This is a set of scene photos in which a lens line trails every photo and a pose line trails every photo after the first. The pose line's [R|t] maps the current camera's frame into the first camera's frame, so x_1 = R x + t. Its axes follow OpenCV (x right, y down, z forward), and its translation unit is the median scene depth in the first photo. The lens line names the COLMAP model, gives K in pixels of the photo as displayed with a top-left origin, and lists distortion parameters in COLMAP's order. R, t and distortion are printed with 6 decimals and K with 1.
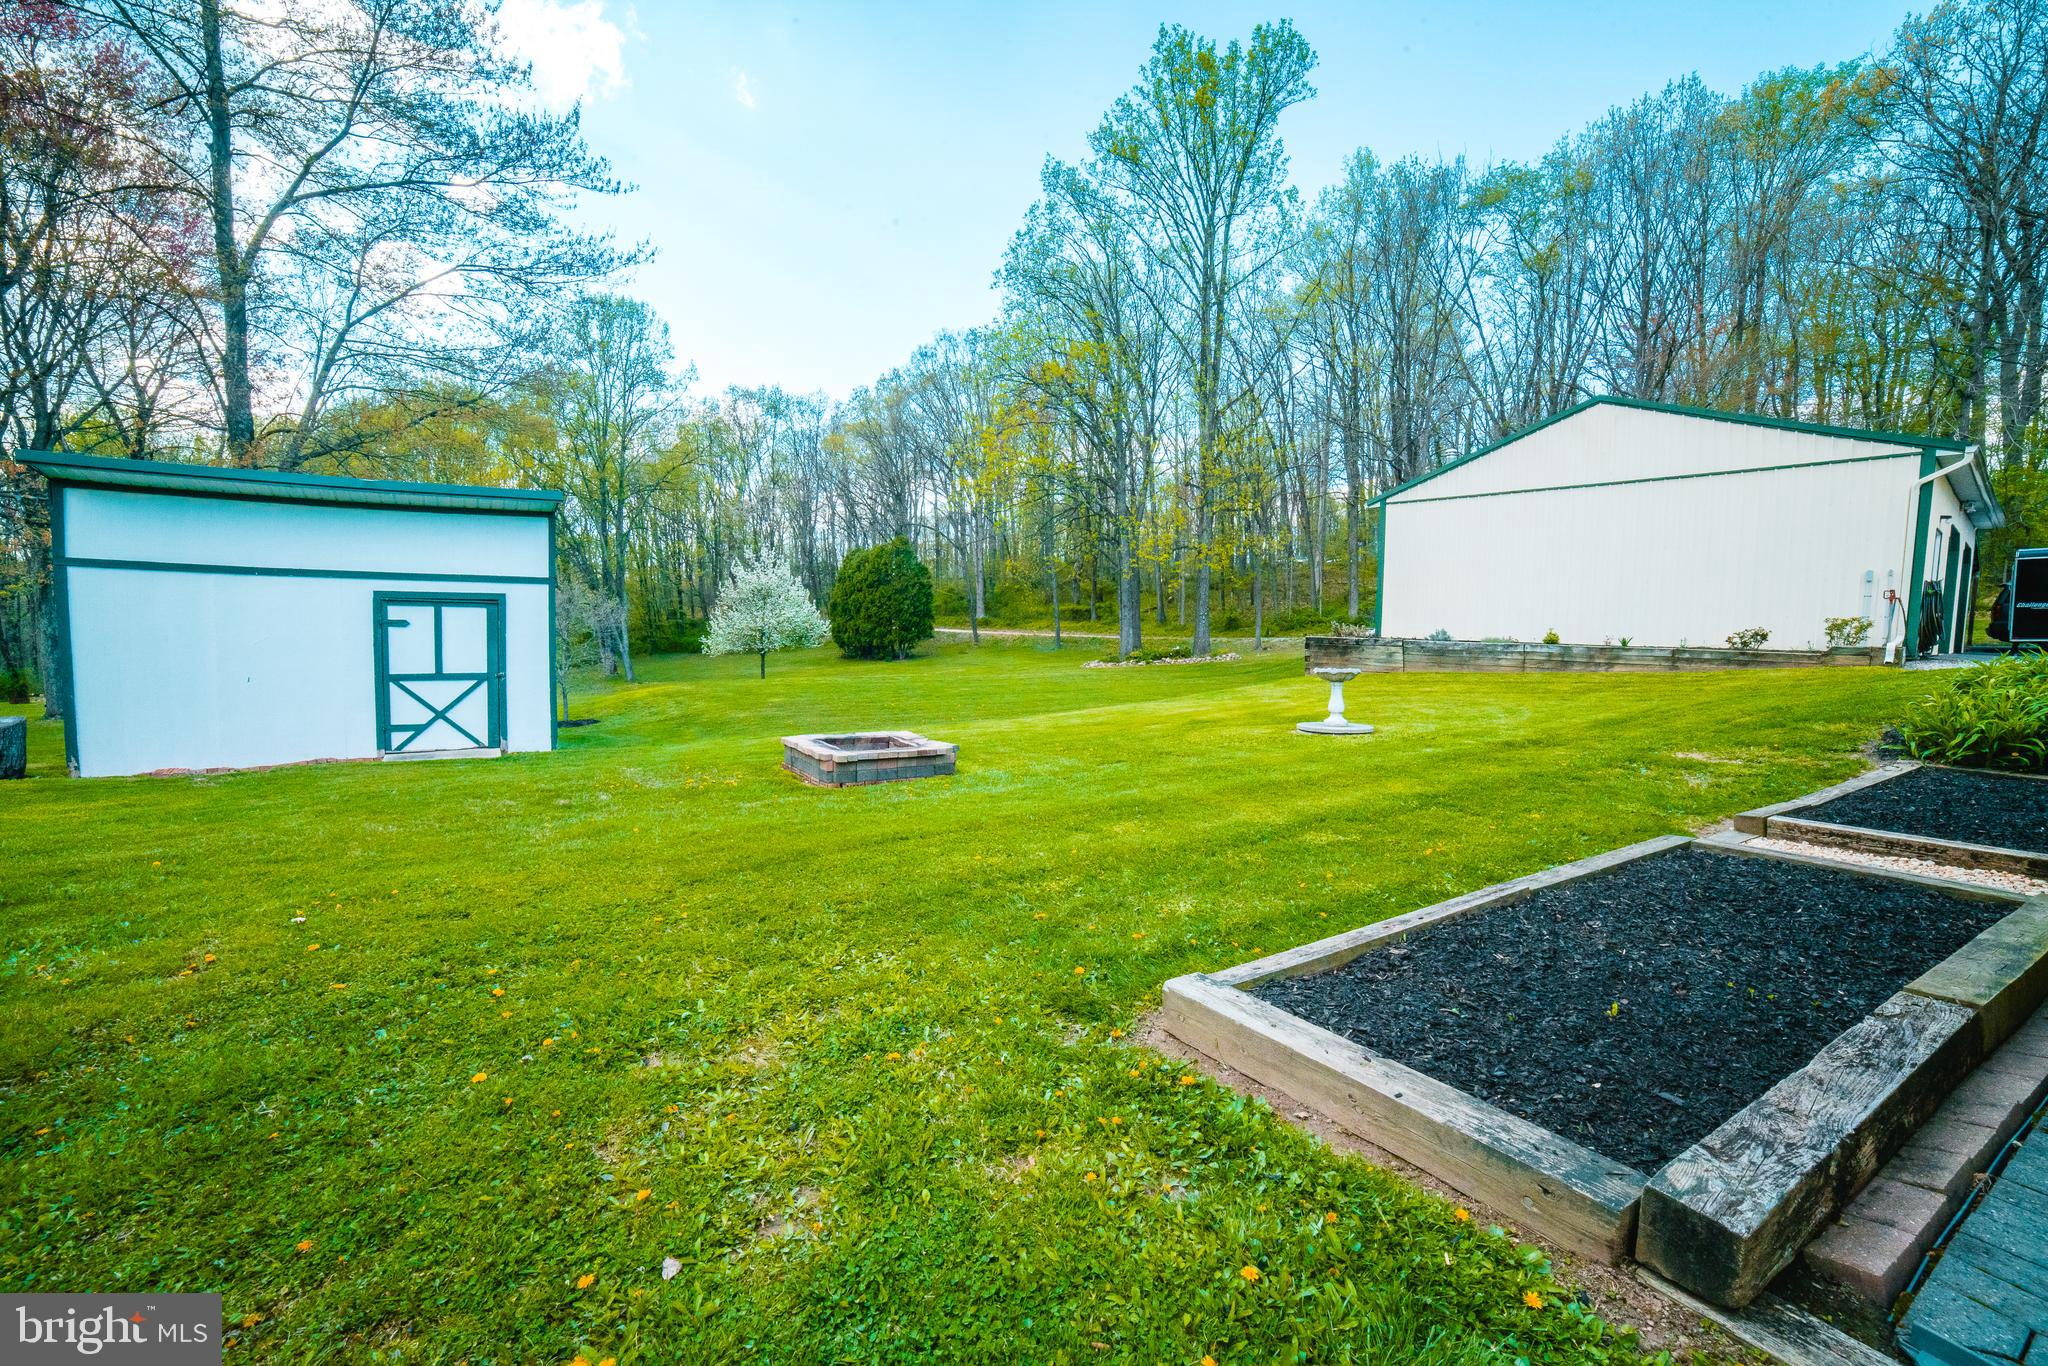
lens RADIAL K [[846.6, 0, 1024.0], [0, 846.6, 683.0], [0, 0, 1]] dist [-0.107594, 0.037506]
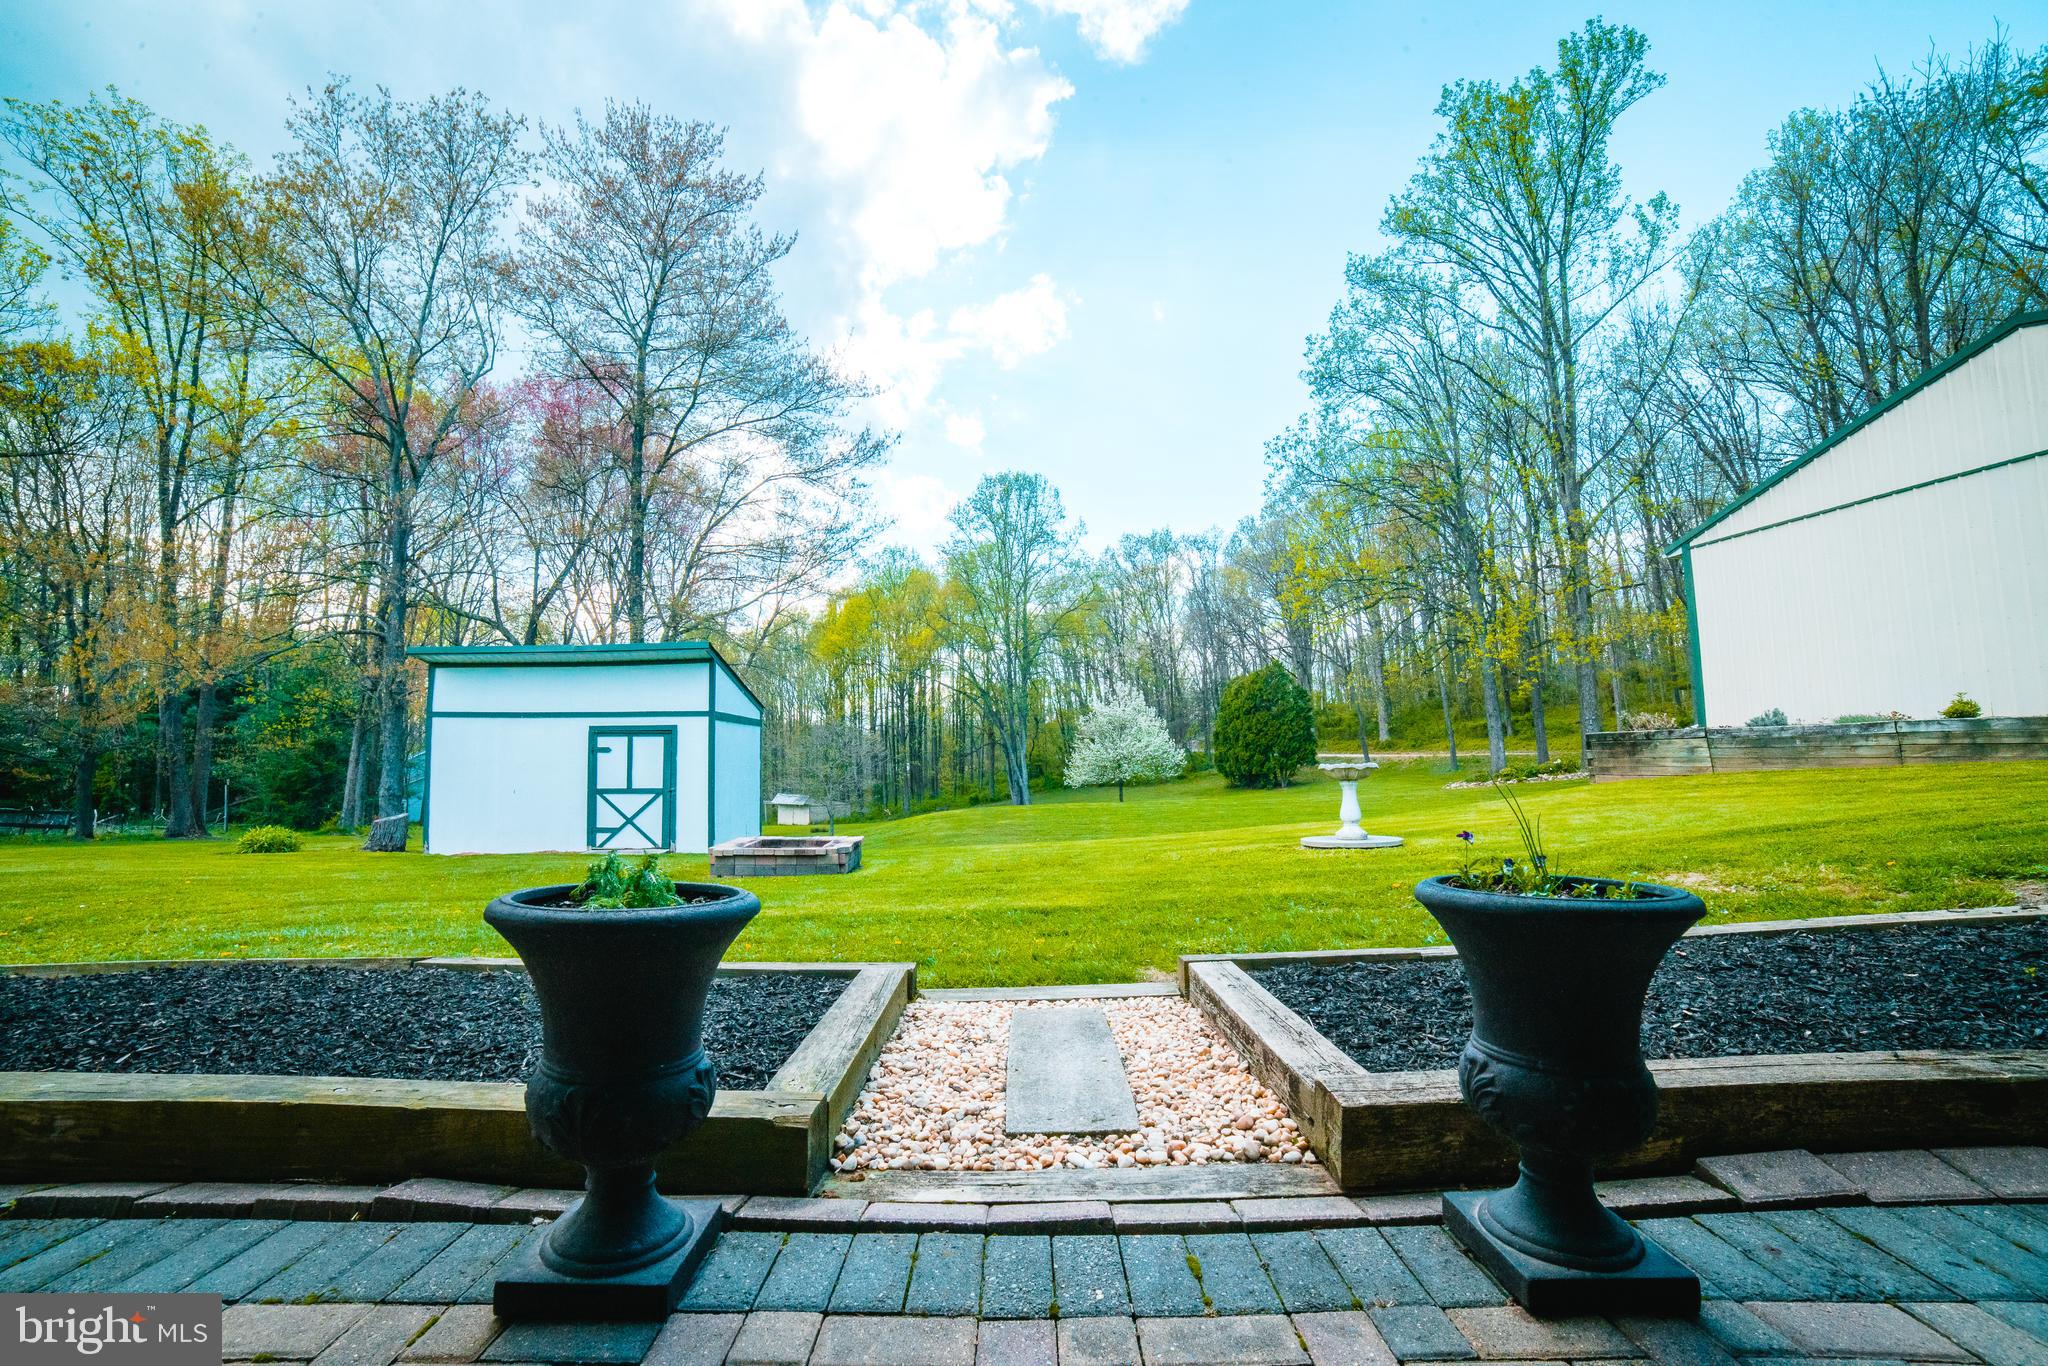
lens RADIAL K [[846.6, 0, 1024.0], [0, 846.6, 683.0], [0, 0, 1]] dist [-0.107594, 0.037506]
pose [[0.859437, -0.080336, -0.504890, 0.300562], [-0.000715, 0.987387, -0.158324, 0.018458], [0.511241, 0.136431, 0.848539, 0.109172]]
